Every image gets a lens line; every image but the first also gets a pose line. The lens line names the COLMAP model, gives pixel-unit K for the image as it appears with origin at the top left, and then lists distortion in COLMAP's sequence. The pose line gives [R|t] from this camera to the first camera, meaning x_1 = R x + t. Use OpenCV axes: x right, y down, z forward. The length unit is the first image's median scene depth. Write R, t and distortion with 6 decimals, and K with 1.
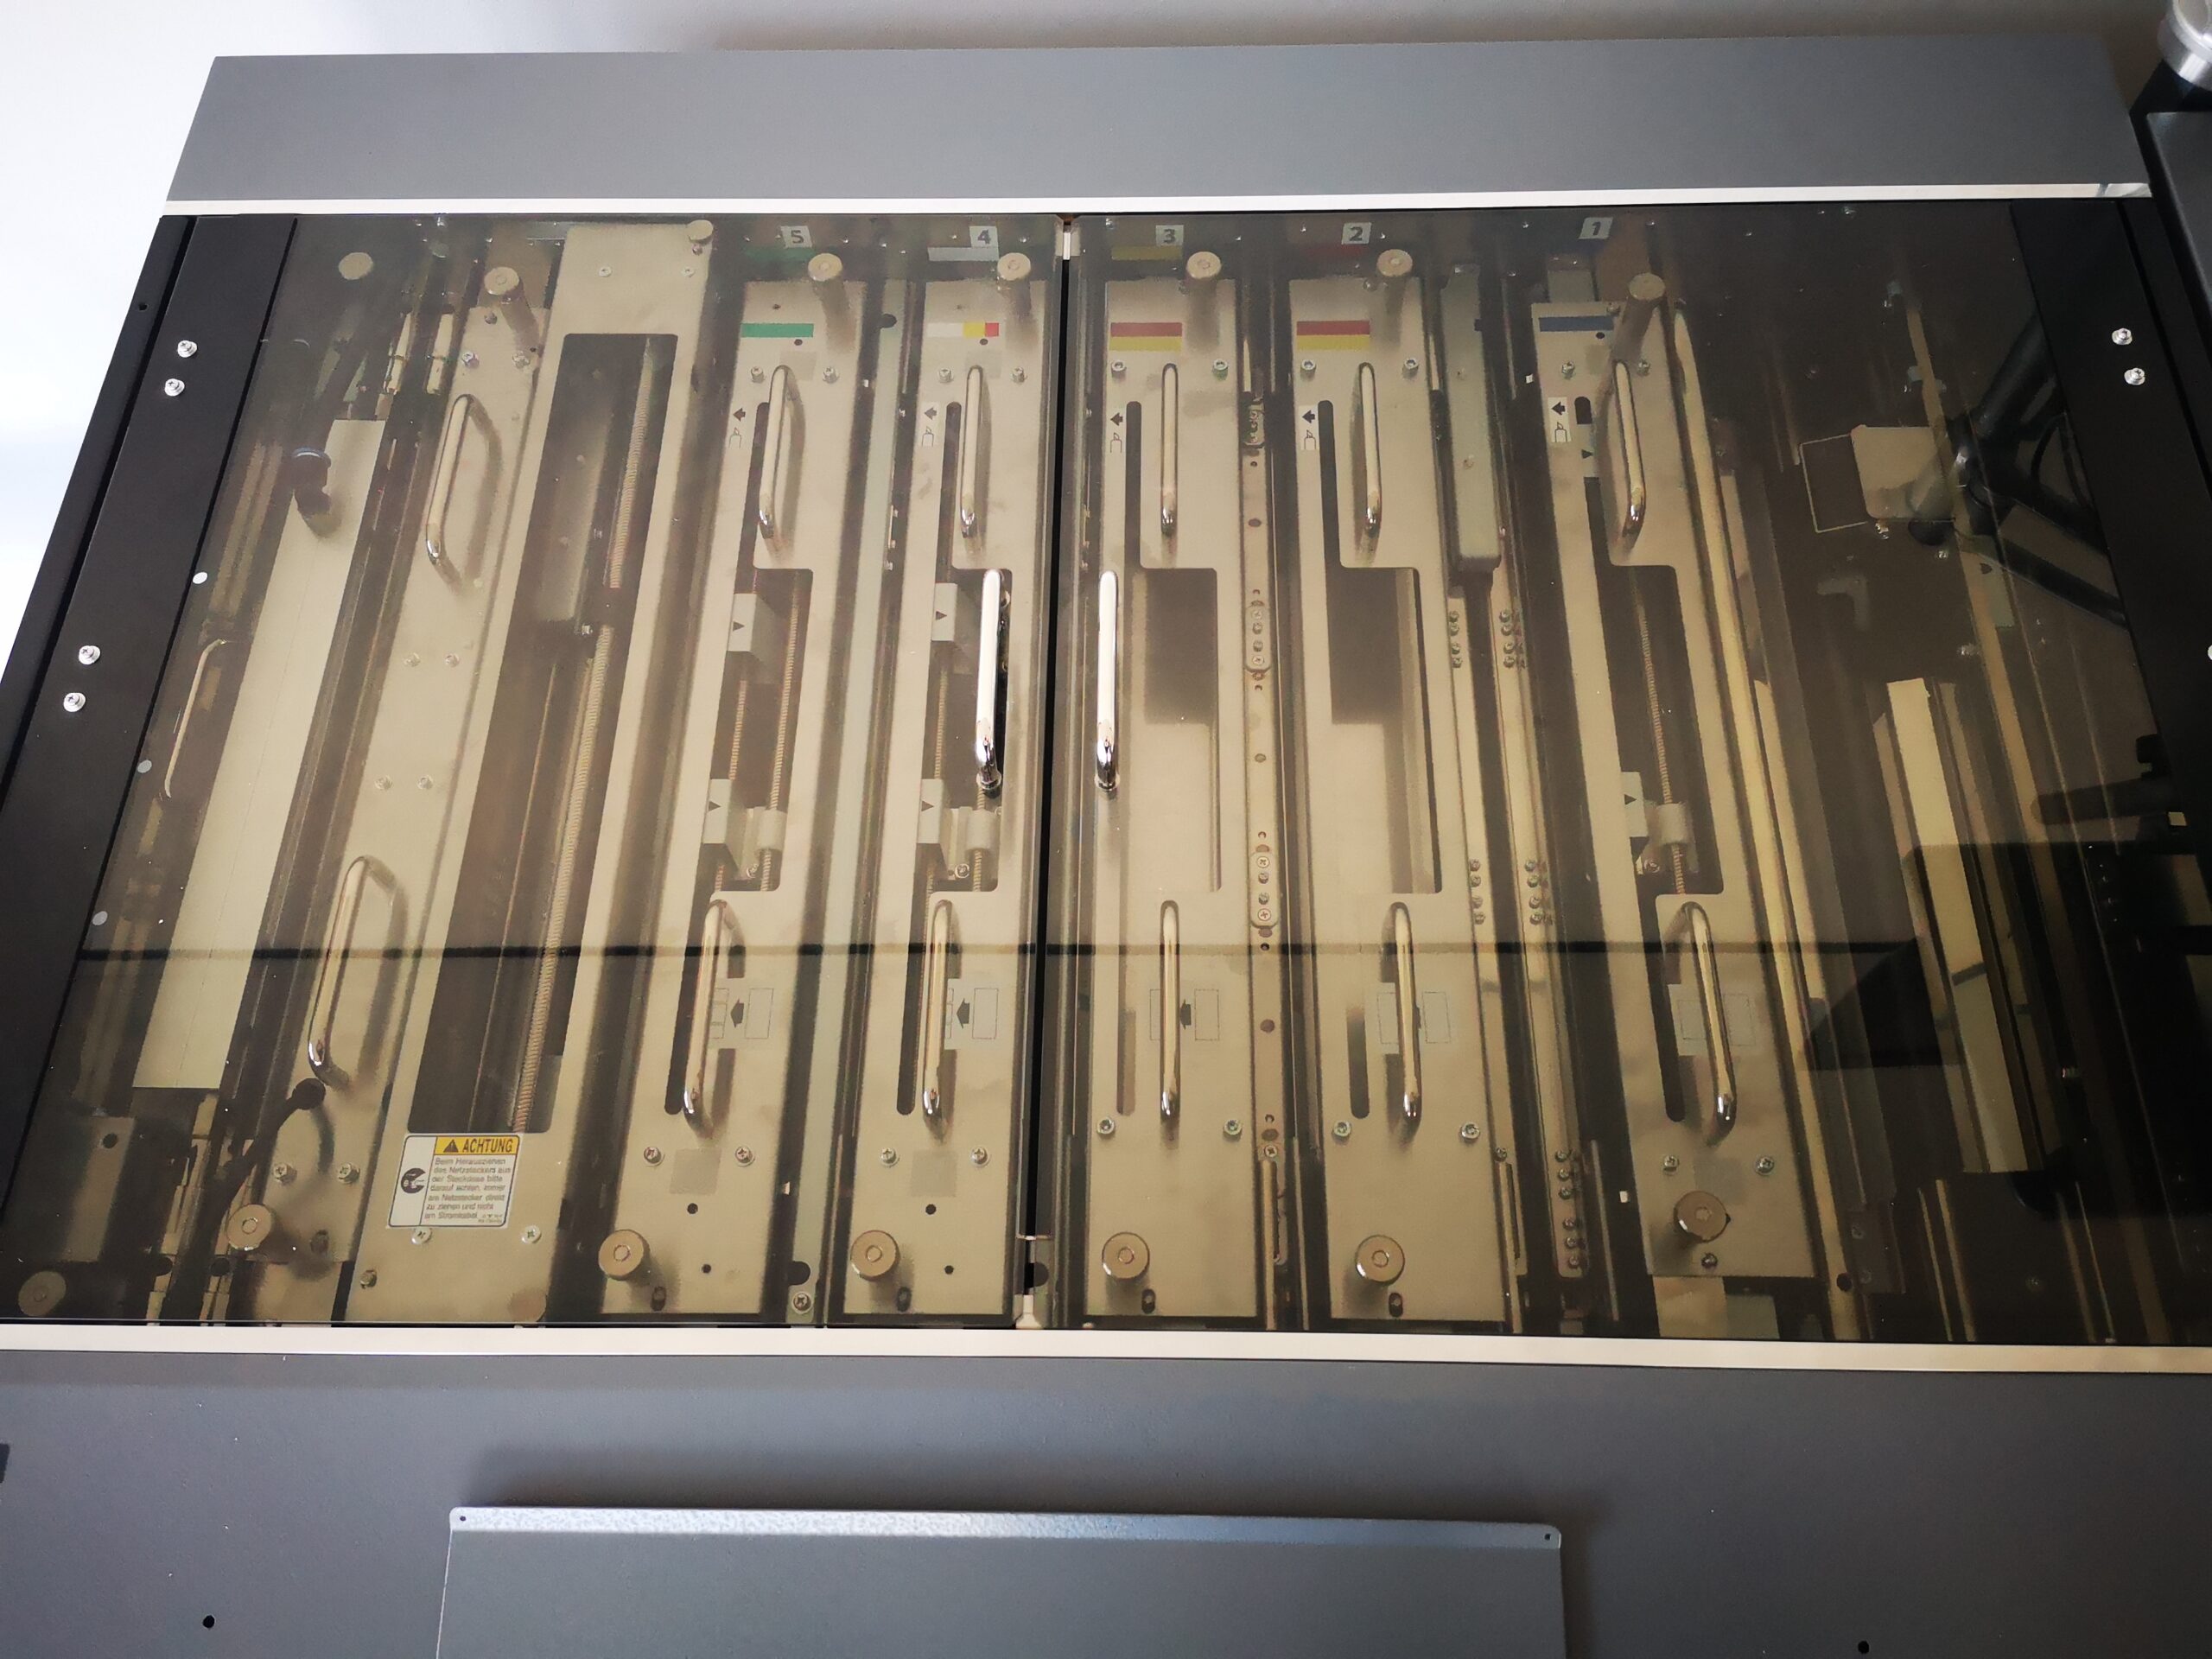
lens RADIAL K [[1752.7, 0, 1109.7], [0, 1752.7, 828.2], [0, 0, 1]] dist [-0.001354, -0.042333]
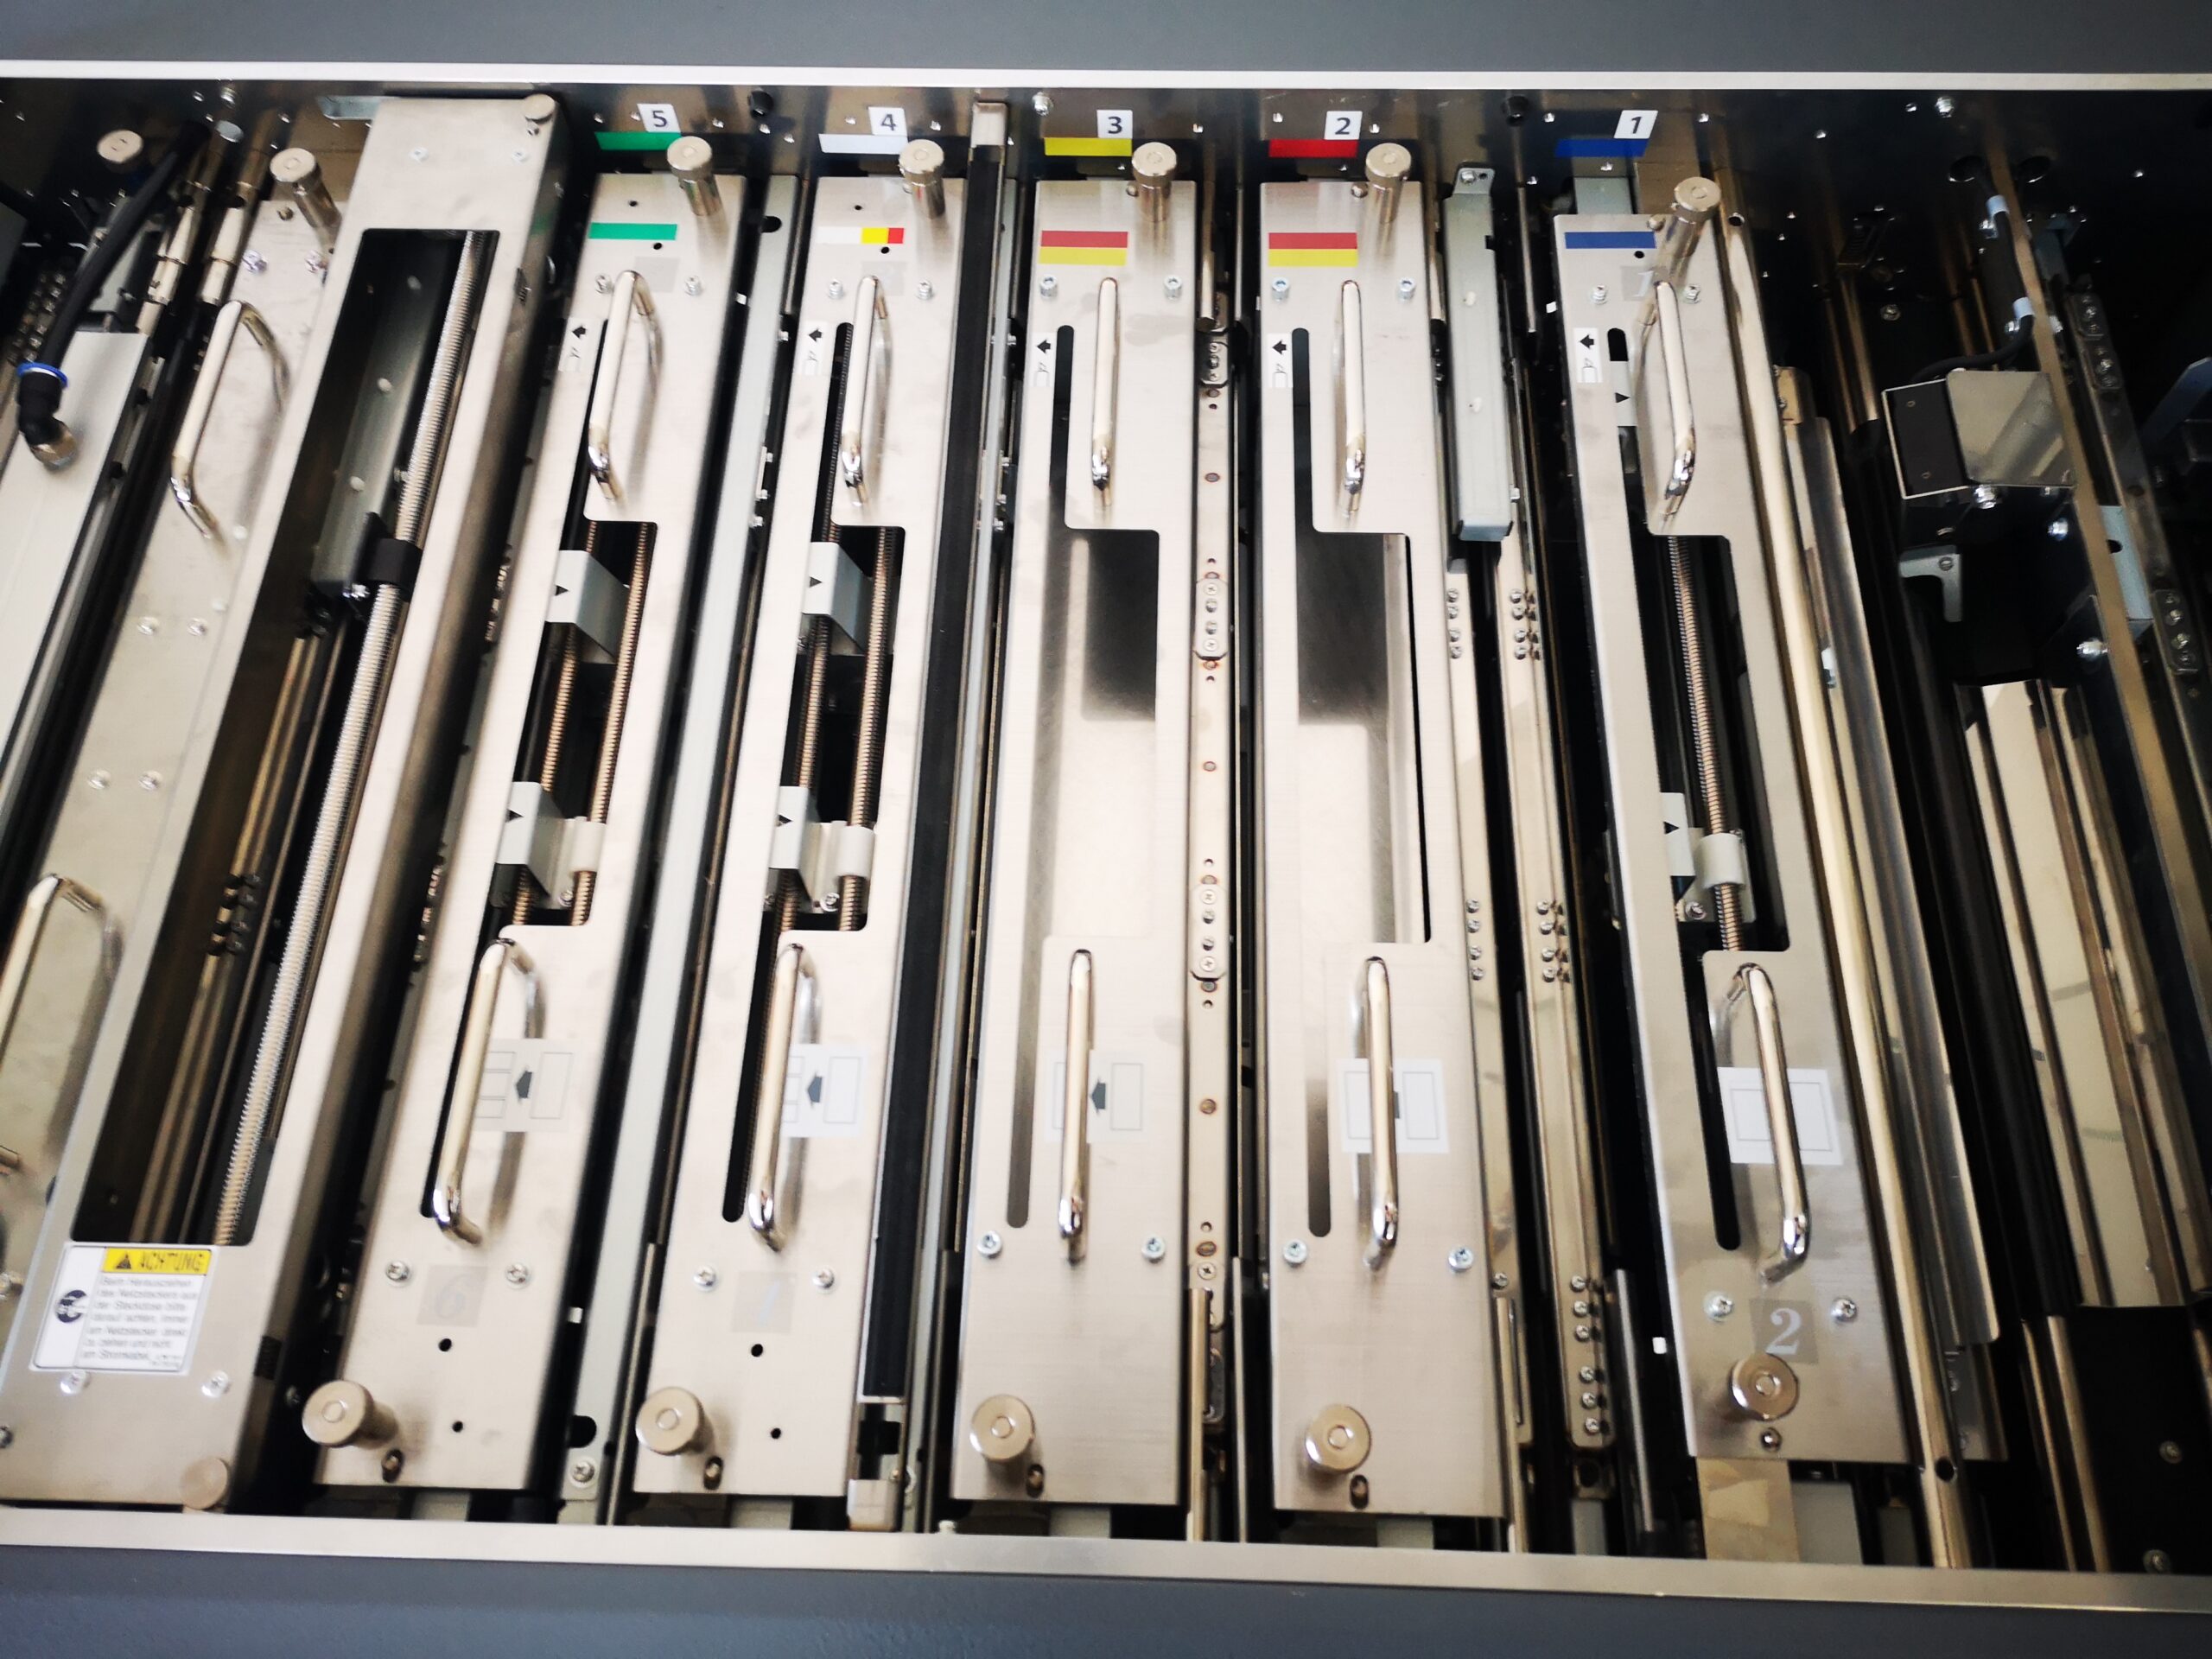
lens RADIAL K [[1752.7, 0, 1102.6], [0, 1752.7, 829.6], [0, 0, 1]] dist [-0.001354, -0.042333]
pose [[0.999843, 0.017600, -0.001804, 0.040432], [-0.017589, 0.999827, 0.005987, -0.015593], [0.001909, -0.005954, 0.999980, 0.203044]]
